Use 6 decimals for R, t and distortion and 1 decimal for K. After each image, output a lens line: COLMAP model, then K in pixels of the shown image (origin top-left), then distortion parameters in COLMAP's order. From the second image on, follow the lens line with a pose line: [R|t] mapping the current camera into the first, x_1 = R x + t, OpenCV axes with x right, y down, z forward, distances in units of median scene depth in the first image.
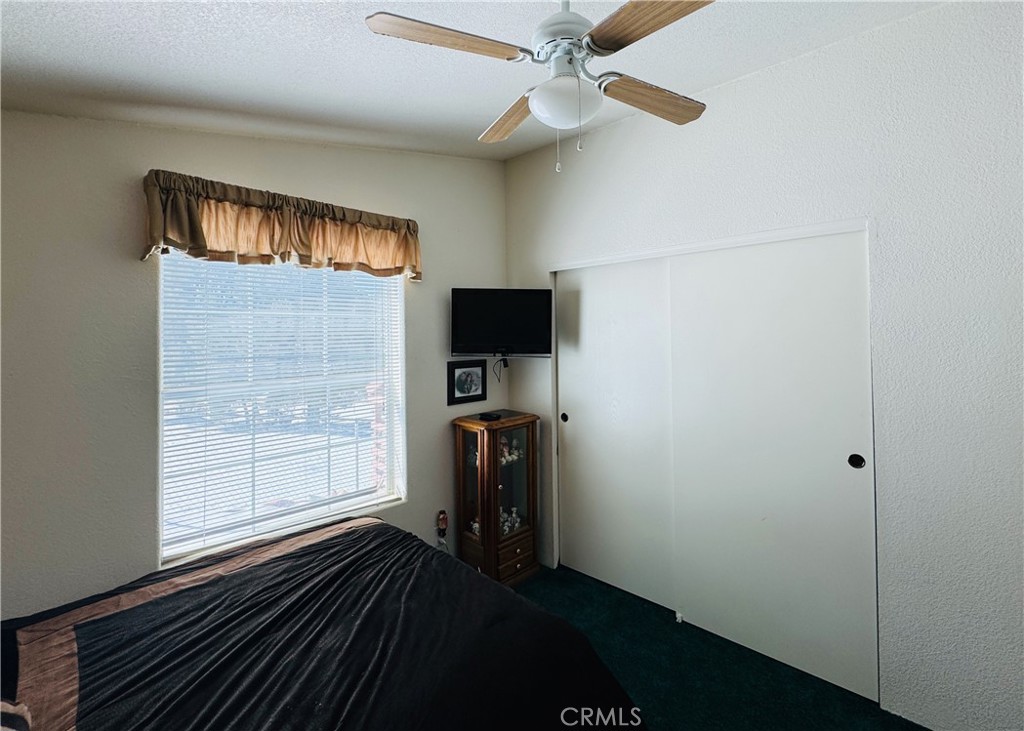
lens RADIAL K [[424.7, 0, 514.1], [0, 424.7, 327.6], [0, 0, 1]] dist [-0.000033, -0.000070]
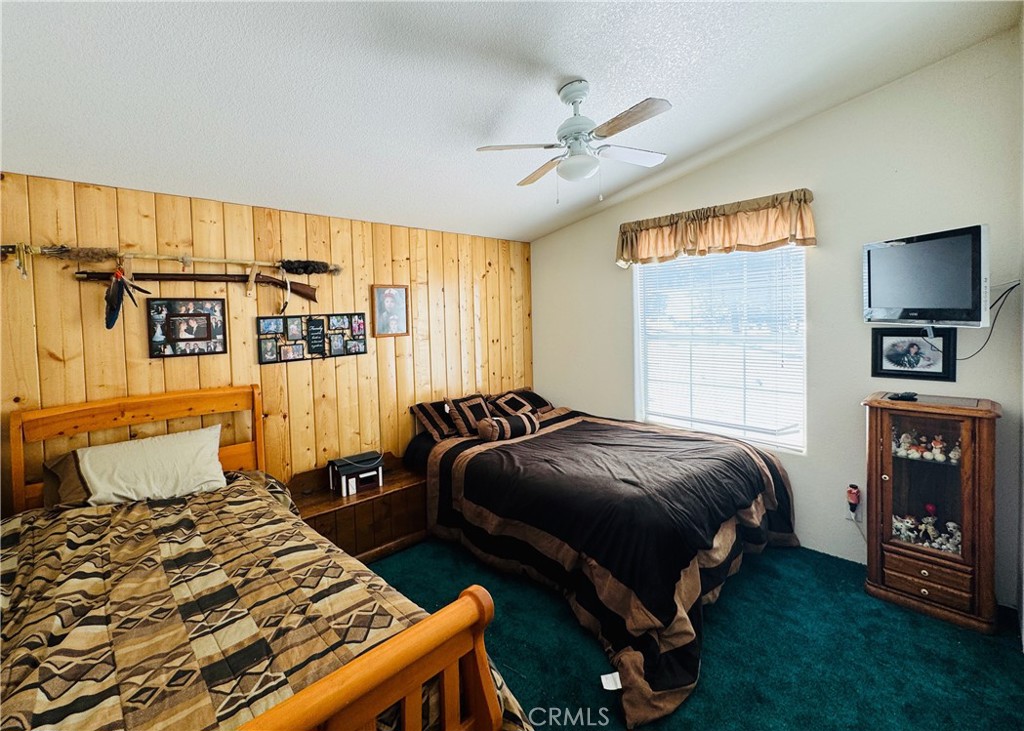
lens RADIAL K [[424.7, 0, 514.1], [0, 424.7, 327.6], [0, 0, 1]] dist [-0.000033, -0.000070]
pose [[0.039273, 0.033607, -0.998663, 0.768633], [0.034773, 0.998783, 0.034978, 0.026014], [0.998623, -0.036100, 0.038057, 0.238480]]
